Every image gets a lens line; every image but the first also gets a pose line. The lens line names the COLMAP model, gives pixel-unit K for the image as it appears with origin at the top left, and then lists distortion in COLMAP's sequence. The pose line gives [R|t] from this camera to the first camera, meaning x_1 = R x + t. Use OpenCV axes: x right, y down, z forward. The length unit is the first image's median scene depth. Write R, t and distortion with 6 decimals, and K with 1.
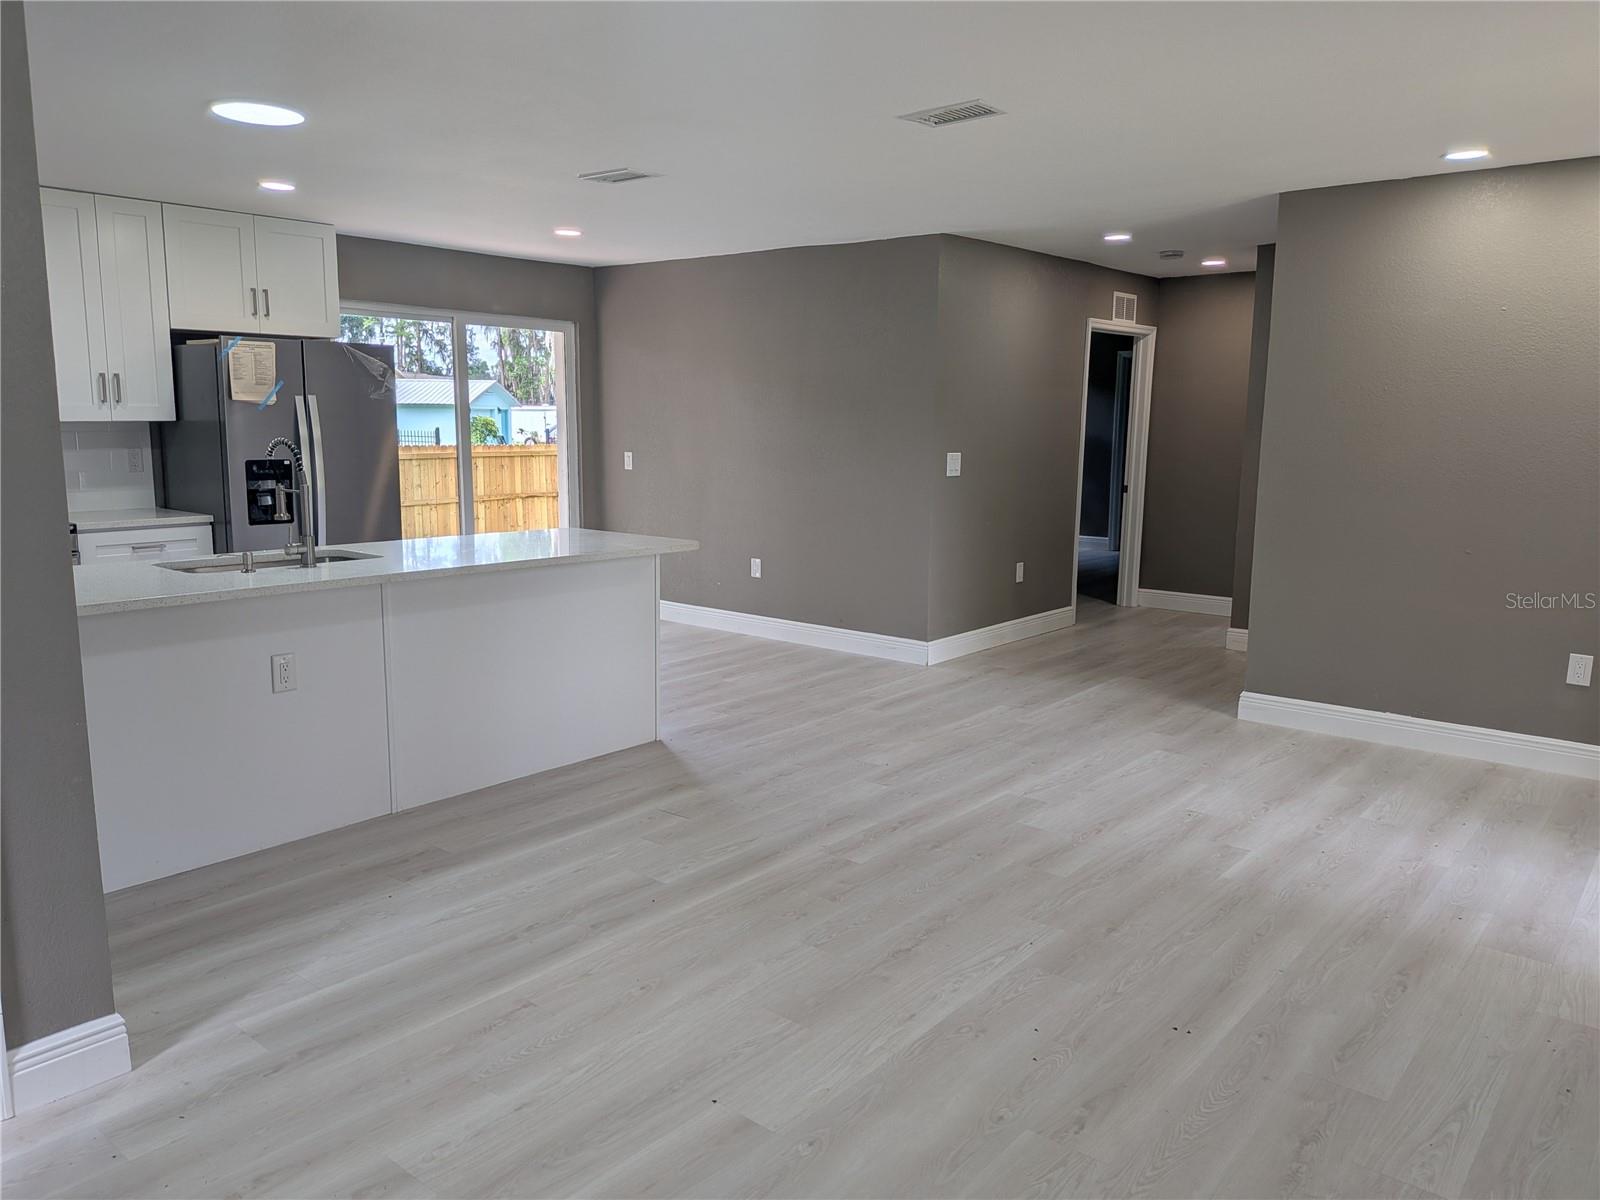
lens RADIAL K [[1149.4, 0, 791.9], [0, 1149.4, 602.9], [0, 0, 1]] dist [0.059437, -0.075574]
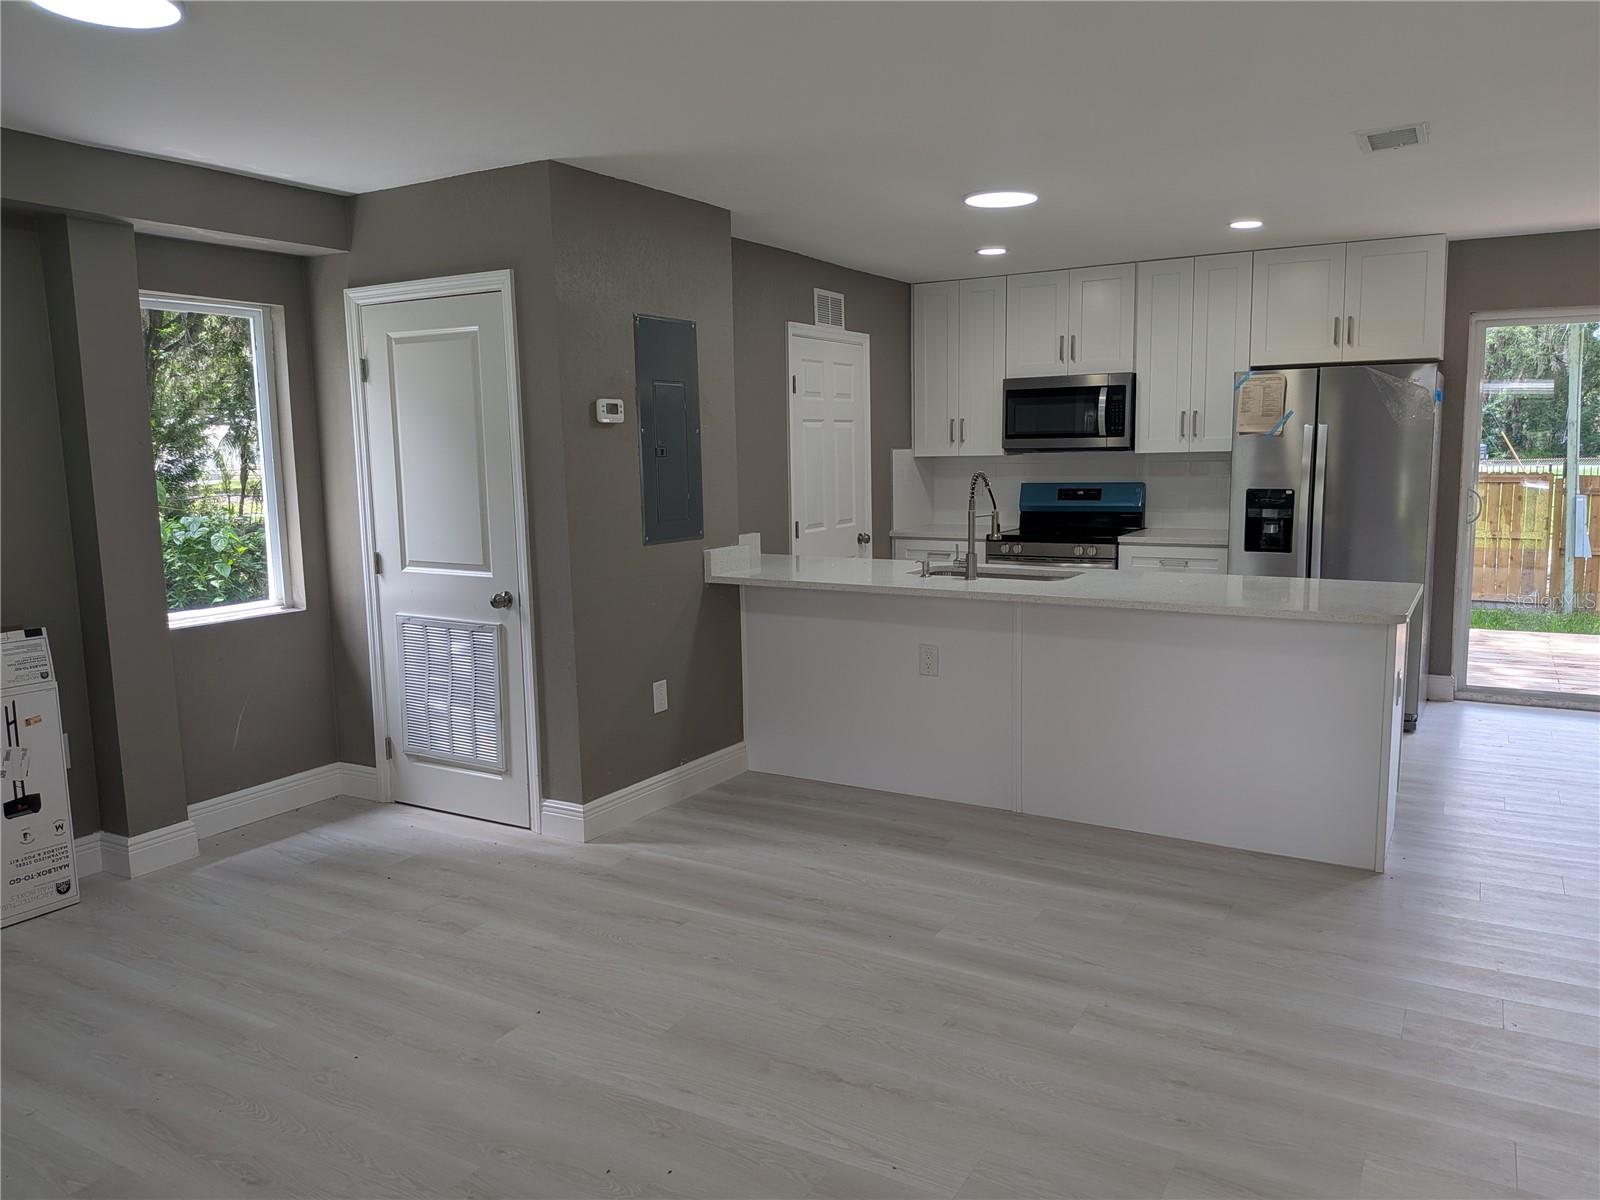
lens RADIAL K [[1149.4, 0, 810.5], [0, 1149.4, 598.4], [0, 0, 1]] dist [0.059437, -0.075574]
pose [[0.173471, 0.122006, -0.977252, 0.681819], [-0.140081, 0.985264, 0.098141, -0.100464], [0.974826, 0.119870, 0.188006, 0.595030]]
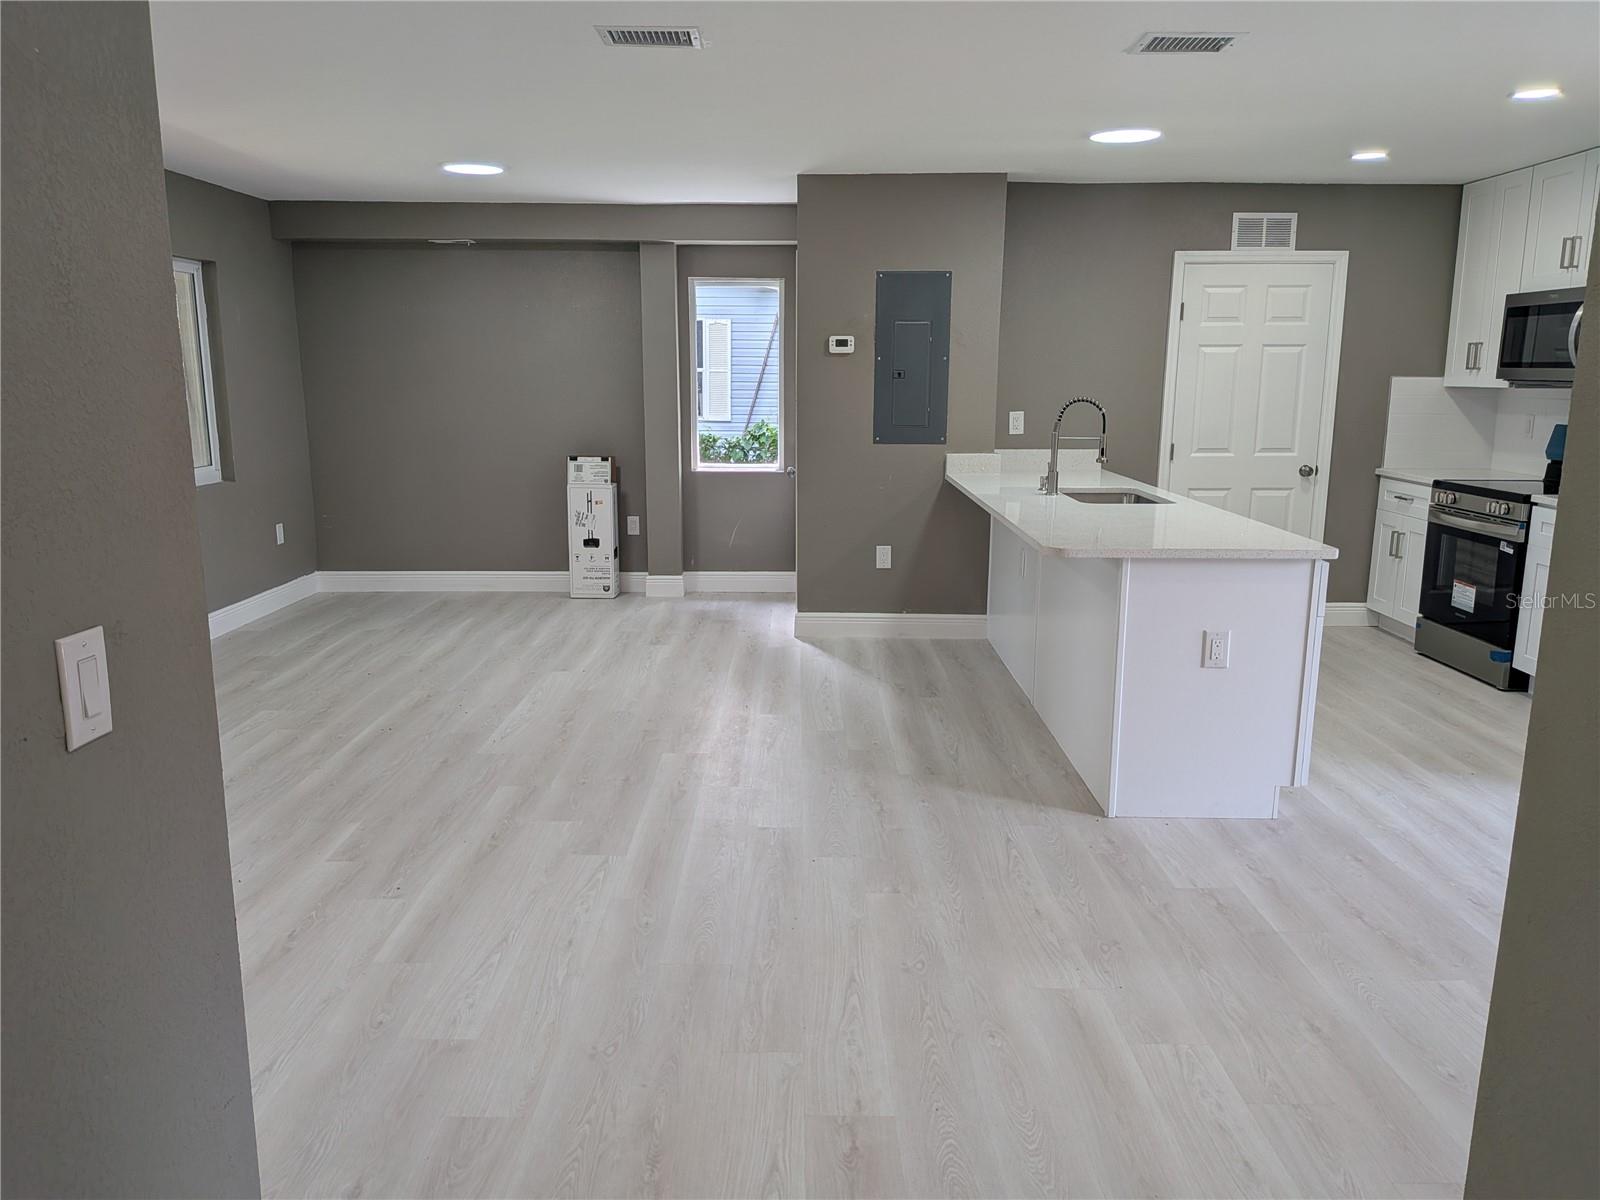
lens RADIAL K [[1149.4, 0, 782.8], [0, 1149.4, 606.4], [0, 0, 1]] dist [0.059437, -0.075574]
pose [[-0.777258, 0.116321, -0.618336, 0.623991], [-0.107911, 0.943554, 0.313147, -0.278656], [0.619859, 0.310122, -0.720833, 1.724723]]
